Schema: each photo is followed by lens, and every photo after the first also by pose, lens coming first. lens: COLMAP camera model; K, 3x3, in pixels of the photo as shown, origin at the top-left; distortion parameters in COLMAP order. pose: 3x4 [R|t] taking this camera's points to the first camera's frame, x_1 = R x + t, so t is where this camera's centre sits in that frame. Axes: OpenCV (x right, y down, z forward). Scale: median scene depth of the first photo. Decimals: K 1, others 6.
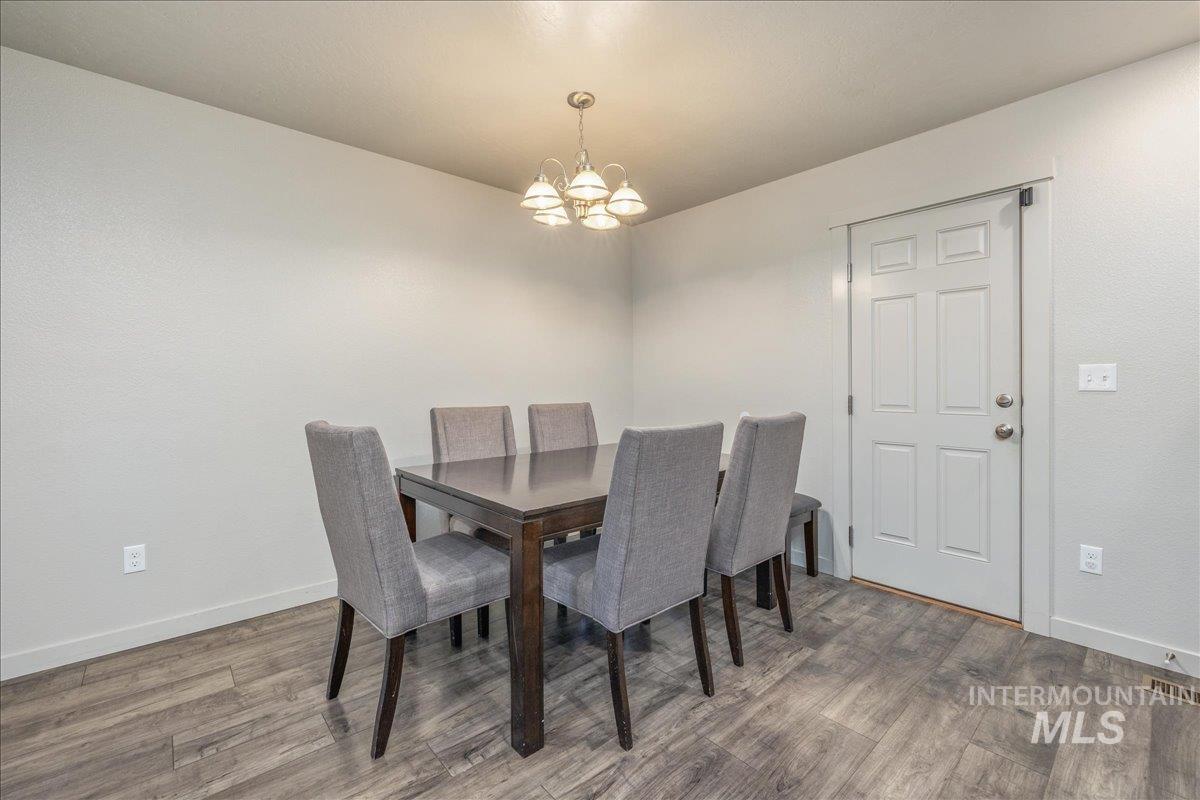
lens RADIAL K [[502.6, 0, 601.2], [0, 502.6, 393.8], [0, 0, 1]] dist [-0.000989, -0.000169]
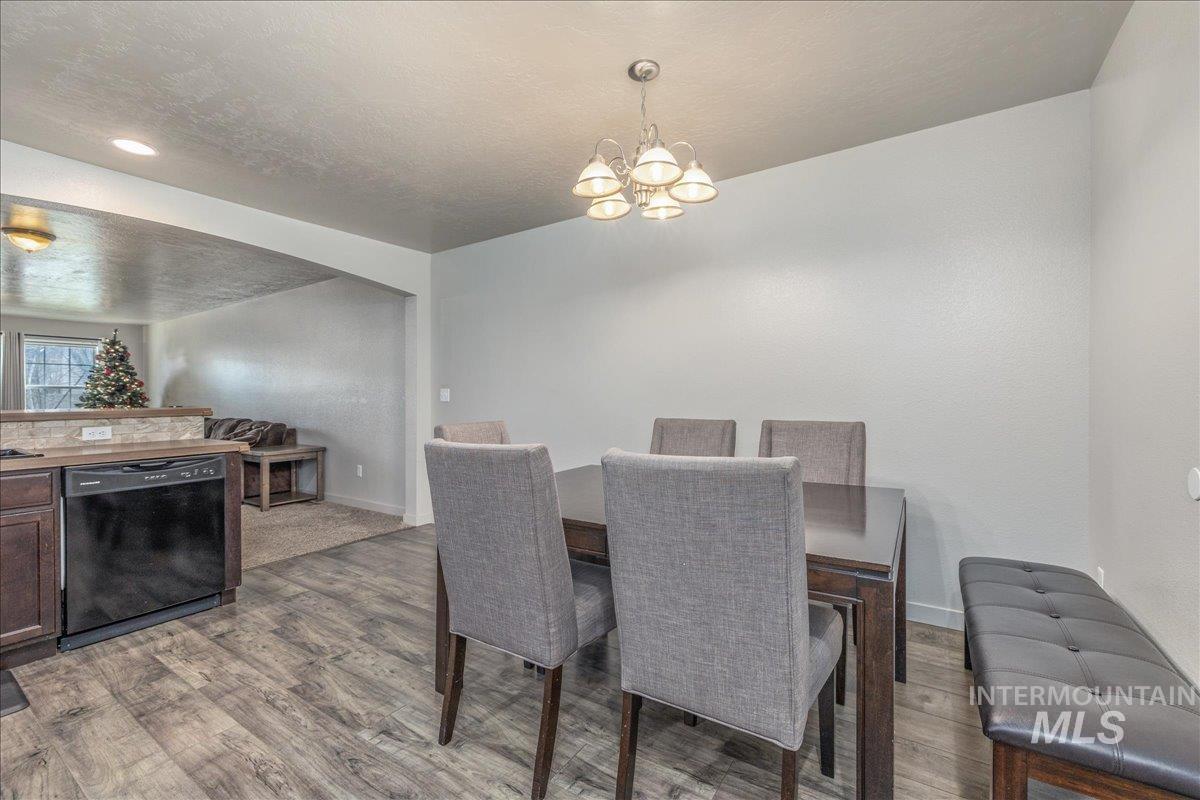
lens RADIAL K [[508.8, 0, 602.5], [0, 508.8, 396.0], [0, 0, 1]] dist [0.001128, 0.000251]
pose [[0.249404, -0.002801, -0.968396, 0.802046], [-0.010231, 0.999932, -0.005527, -0.012989], [0.968346, 0.011286, 0.249358, 0.718942]]
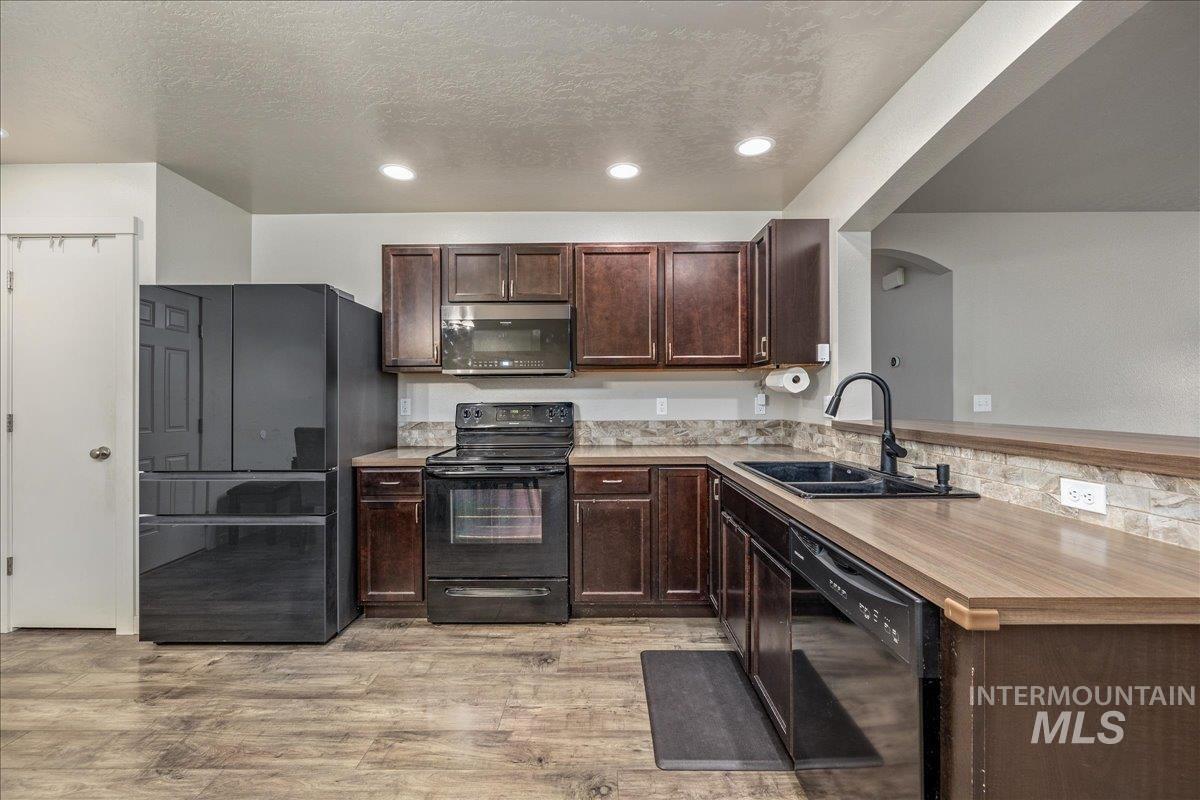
lens RADIAL K [[500.3, 0, 601.0], [0, 500.3, 400.2], [0, 0, 1]] dist [-0.001507, -0.000218]
pose [[-0.739173, 0.004665, 0.673499, -0.642795], [0.016766, 0.999794, 0.011475, -0.035117], [-0.673306, 0.019774, -0.739099, 0.598404]]
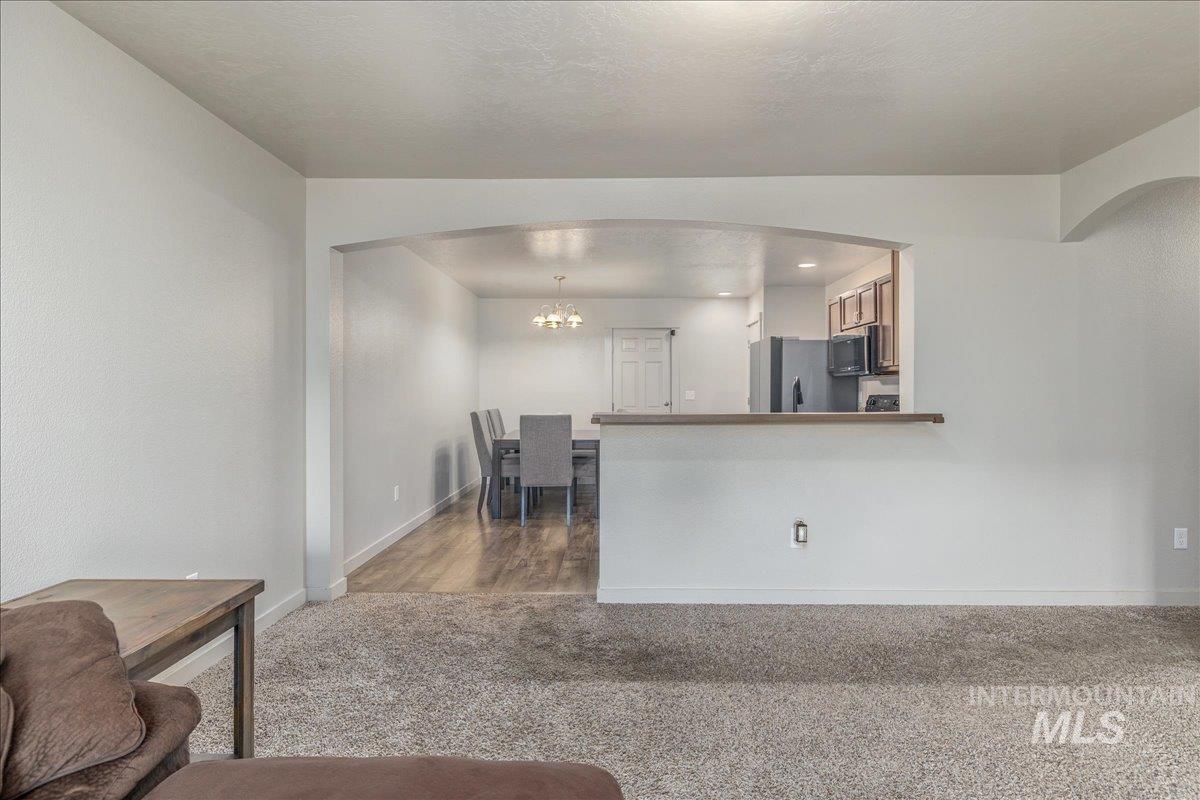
lens RADIAL K [[624.9, 0, 602.4], [0, 624.9, 386.9], [0, 0, 1]] dist [0.001831, 0.000487]
pose [[0.681849, 0.004045, 0.731482, -2.016306], [0.016033, 0.999662, -0.020474, -0.014807], [-0.731317, 0.025688, 0.681554, -1.120888]]
